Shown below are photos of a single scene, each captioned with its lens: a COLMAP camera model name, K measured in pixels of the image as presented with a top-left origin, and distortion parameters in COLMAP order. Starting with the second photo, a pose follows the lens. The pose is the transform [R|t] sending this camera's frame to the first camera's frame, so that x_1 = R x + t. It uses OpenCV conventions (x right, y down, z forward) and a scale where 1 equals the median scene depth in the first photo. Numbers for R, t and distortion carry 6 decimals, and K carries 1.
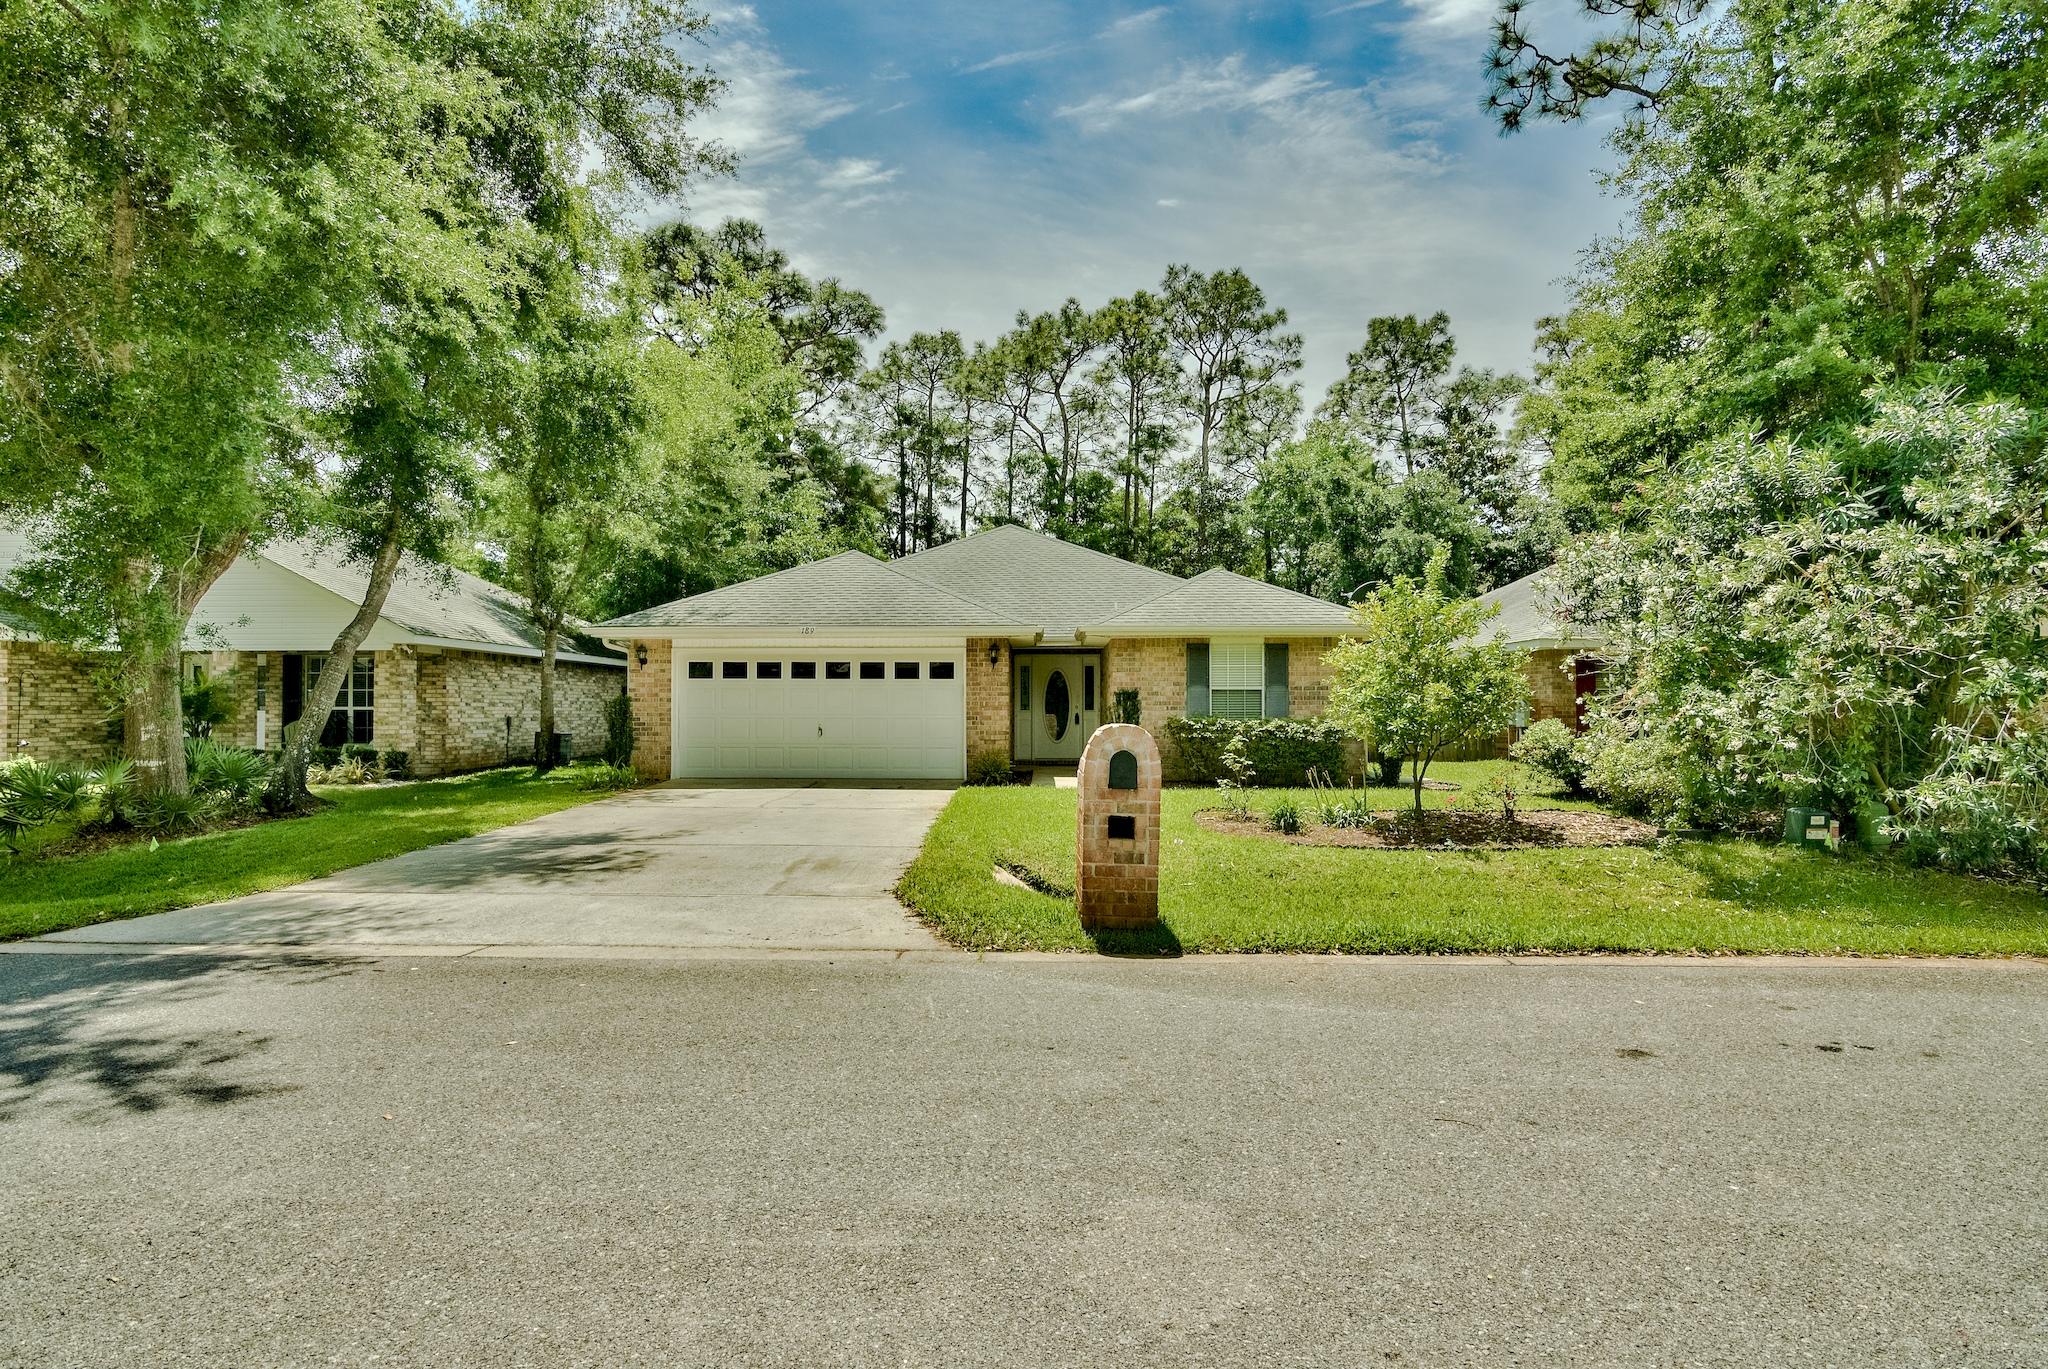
lens RADIAL K [[1040.5, 0, 981.5], [0, 1040.5, 692.8], [0, 0, 1]] dist [-0.000519, 0.000921]
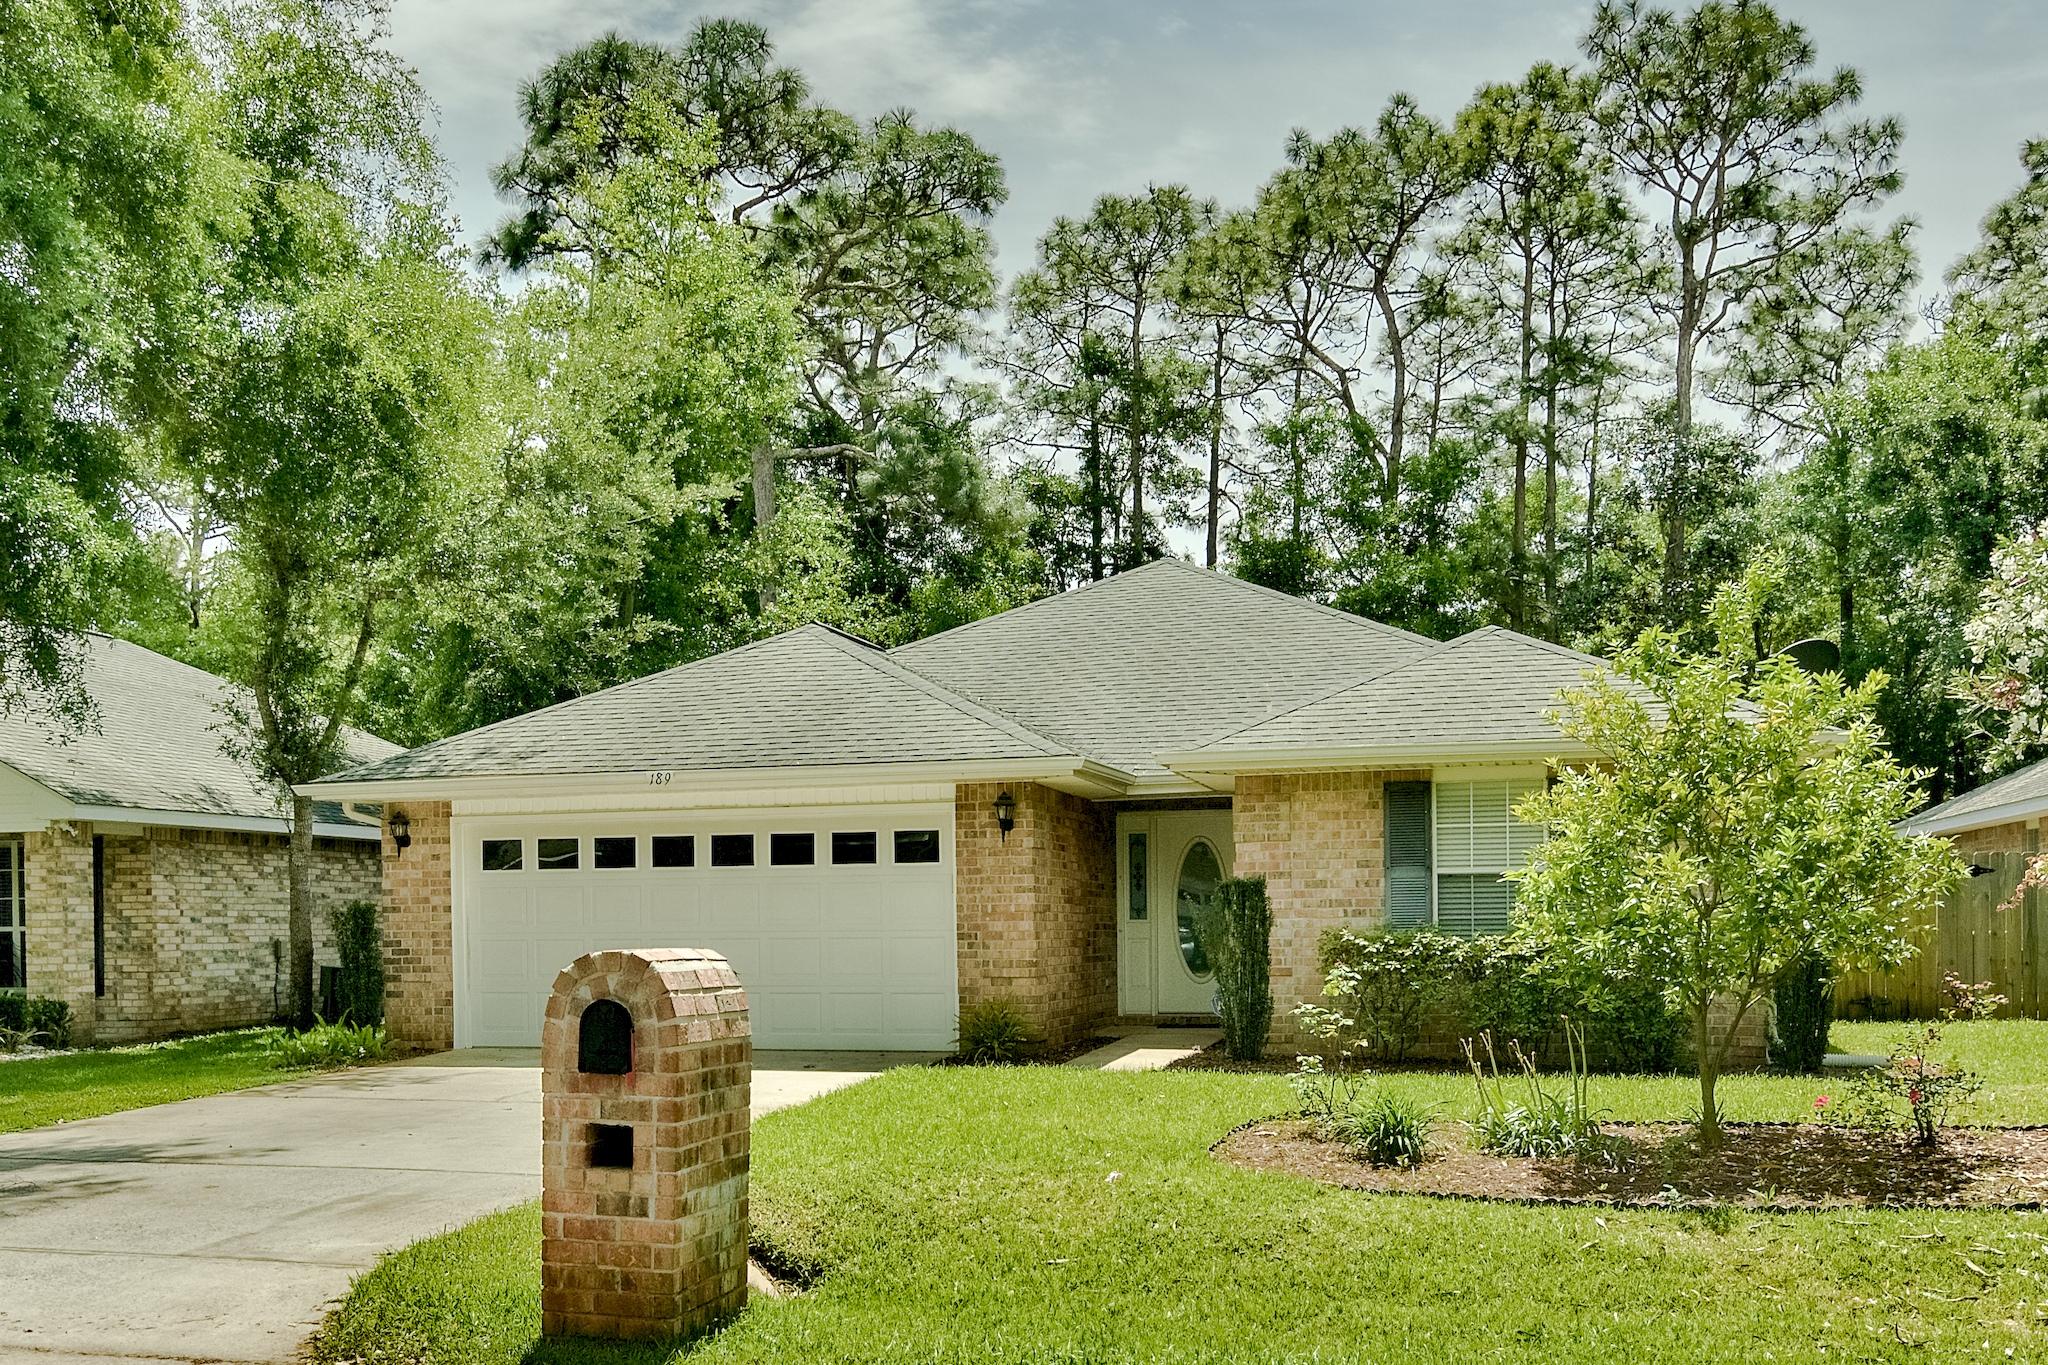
lens RADIAL K [[1956.1, 0, 896.2], [0, 1956.1, 950.3], [0, 0, 1]] dist [0.000642, 0.012960]
pose [[0.969344, -0.007282, -0.245602, 0.091413], [0.015066, 0.999441, 0.029831, 0.000651], [0.245247, -0.032617, 0.968912, 0.015338]]
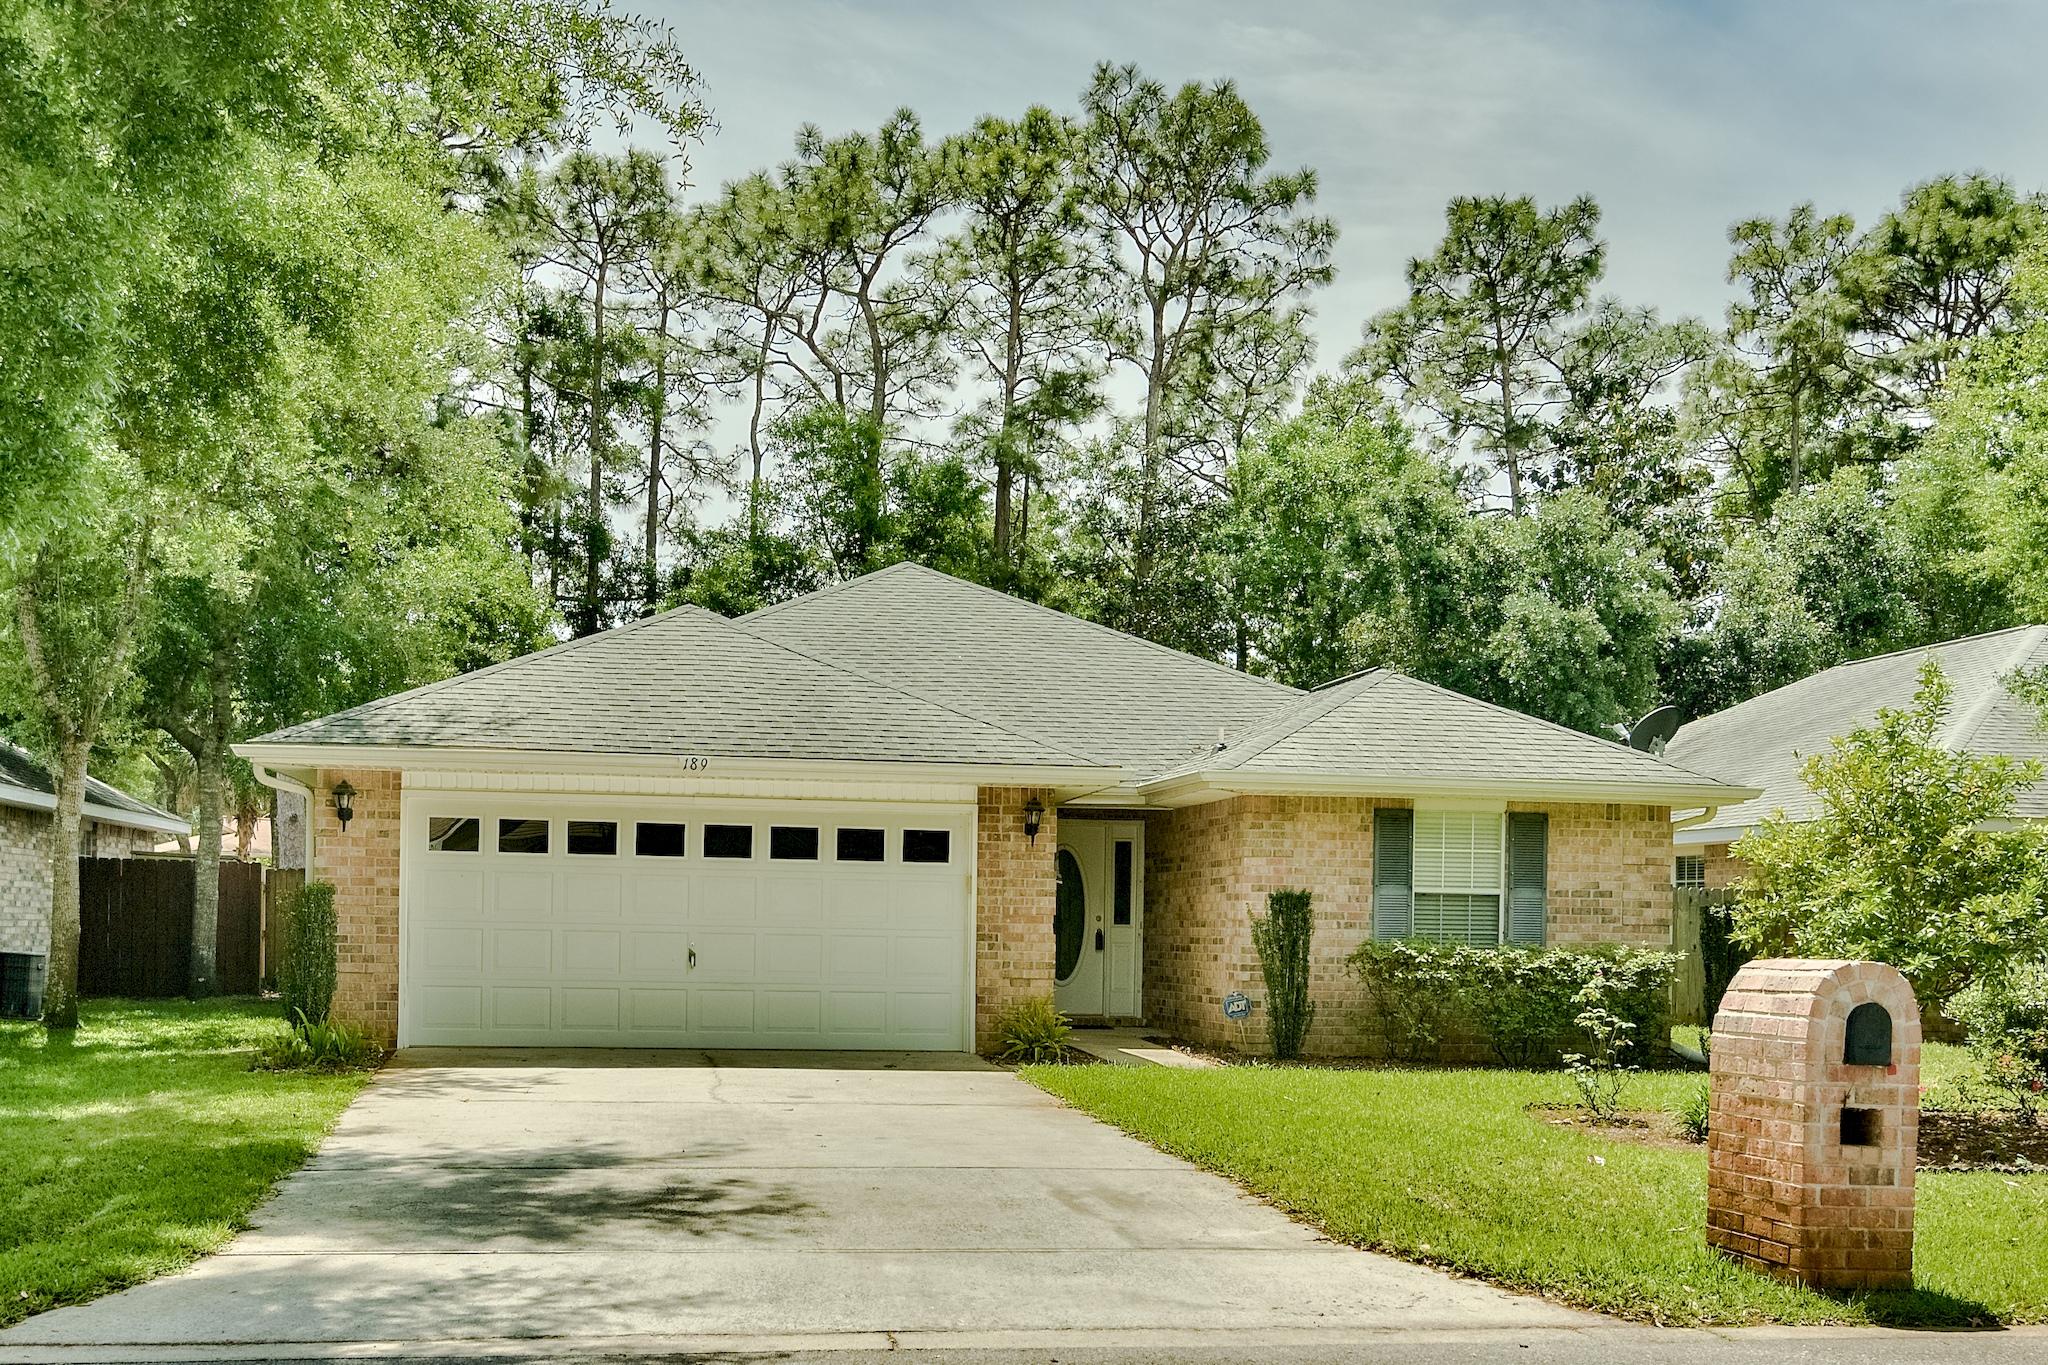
lens RADIAL K [[2104.4, 0, 896.3], [0, 2104.4, 926.3], [0, 0, 1]] dist [0.013119, 0.002302]
pose [[0.982111, 0.016616, 0.187567, -0.118415], [-0.020575, 0.999604, 0.019178, -0.000483], [-0.187174, -0.022694, 0.982065, -0.022476]]
